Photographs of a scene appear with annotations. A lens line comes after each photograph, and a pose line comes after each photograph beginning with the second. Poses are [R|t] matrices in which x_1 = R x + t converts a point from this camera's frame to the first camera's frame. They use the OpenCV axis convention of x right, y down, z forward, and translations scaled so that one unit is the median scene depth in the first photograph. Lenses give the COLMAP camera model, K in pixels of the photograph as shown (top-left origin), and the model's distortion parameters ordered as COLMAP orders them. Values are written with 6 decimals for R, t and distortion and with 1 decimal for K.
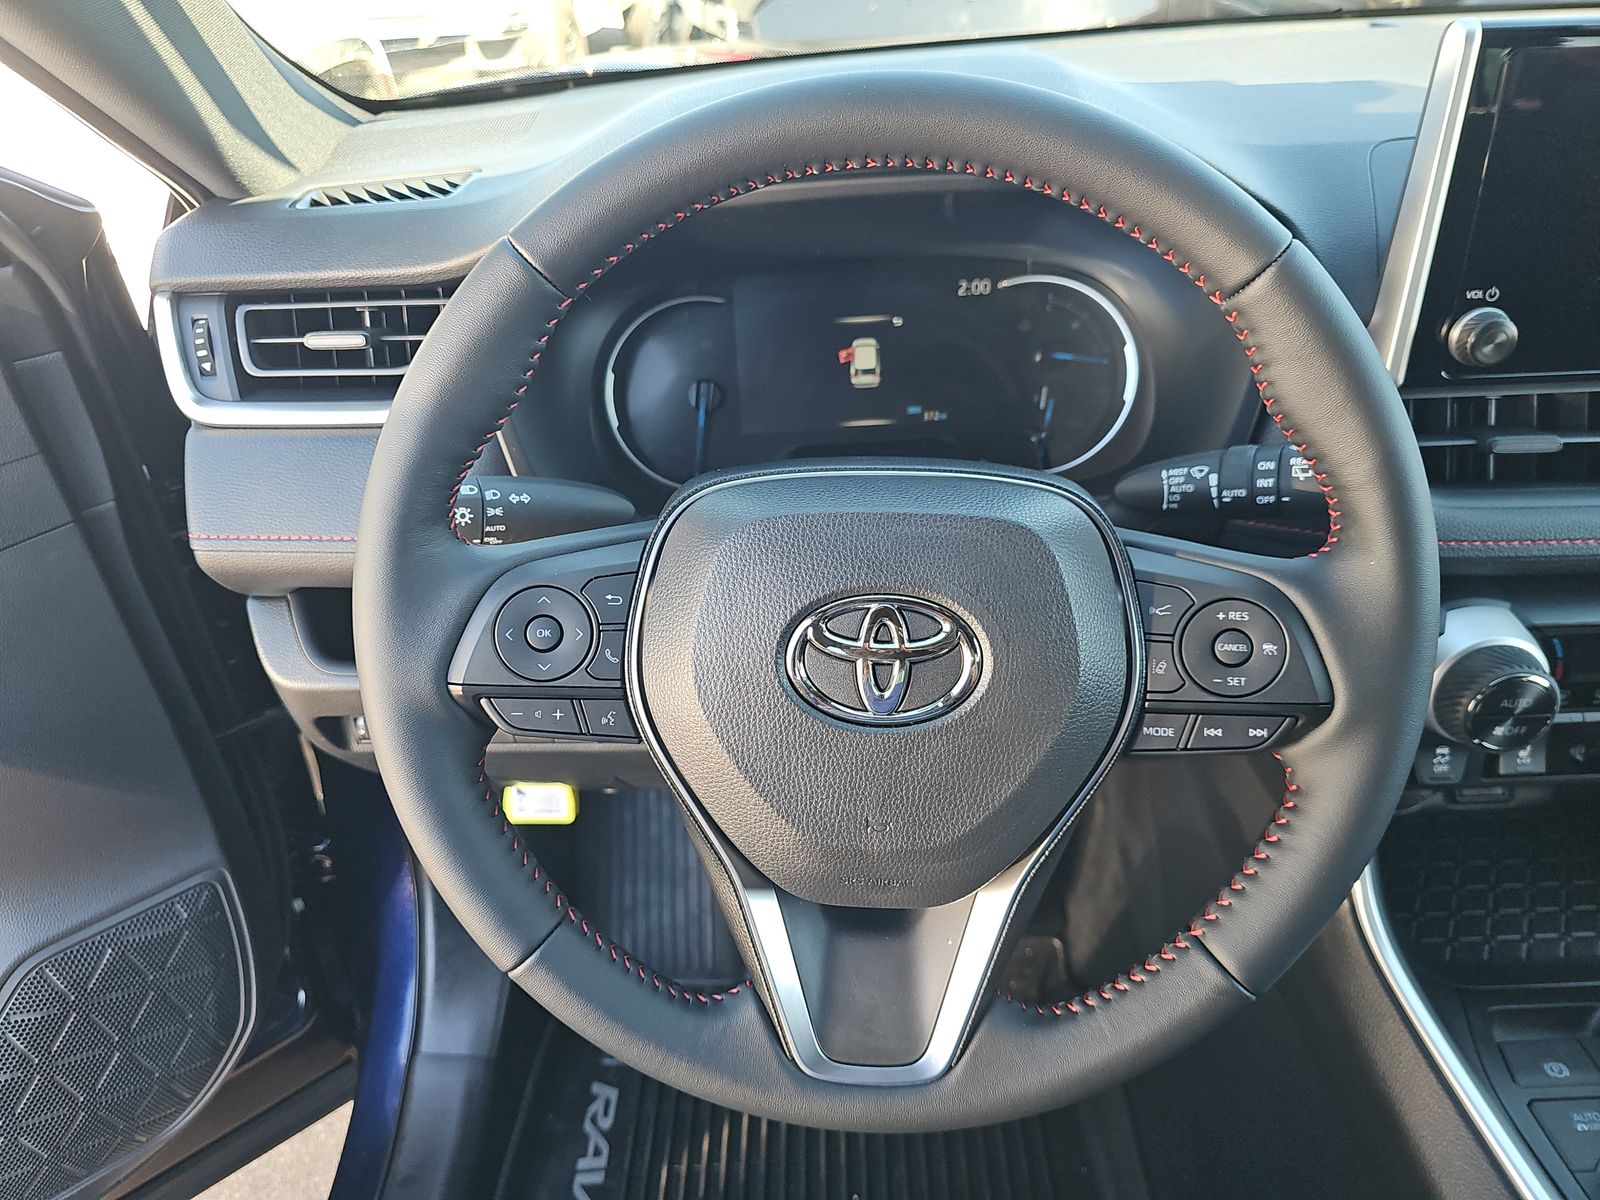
lens RADIAL K [[1077.2, 0, 789.3], [0, 1077.2, 594.6], [0, 0, 1]] dist [0.026515, -0.007111]
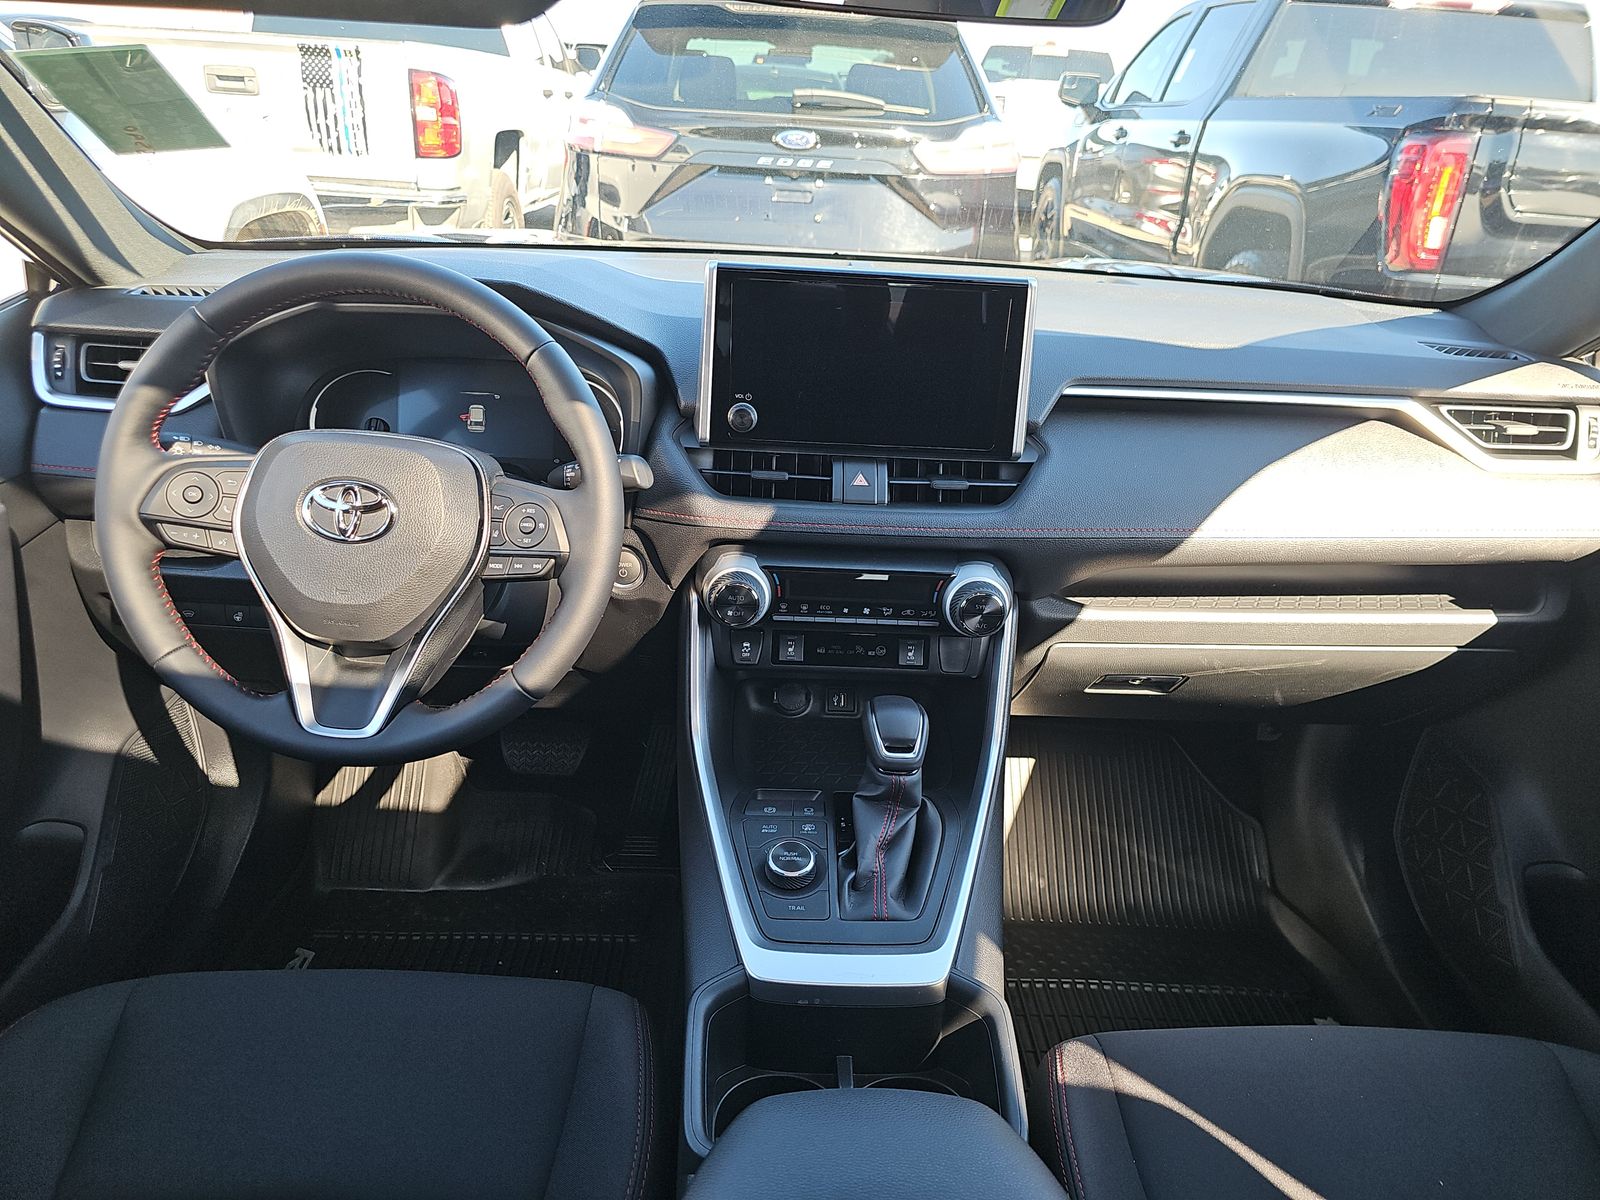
lens RADIAL K [[1077.2, 0, 805.9], [0, 1077.2, 605.3], [0, 0, 1]] dist [0.026515, -0.007111]
pose [[0.994185, 0.081727, 0.070125, 0.506448], [-0.070748, 0.986627, -0.146838, 0.295946], [-0.081187, 0.141023, 0.986672, -0.692670]]
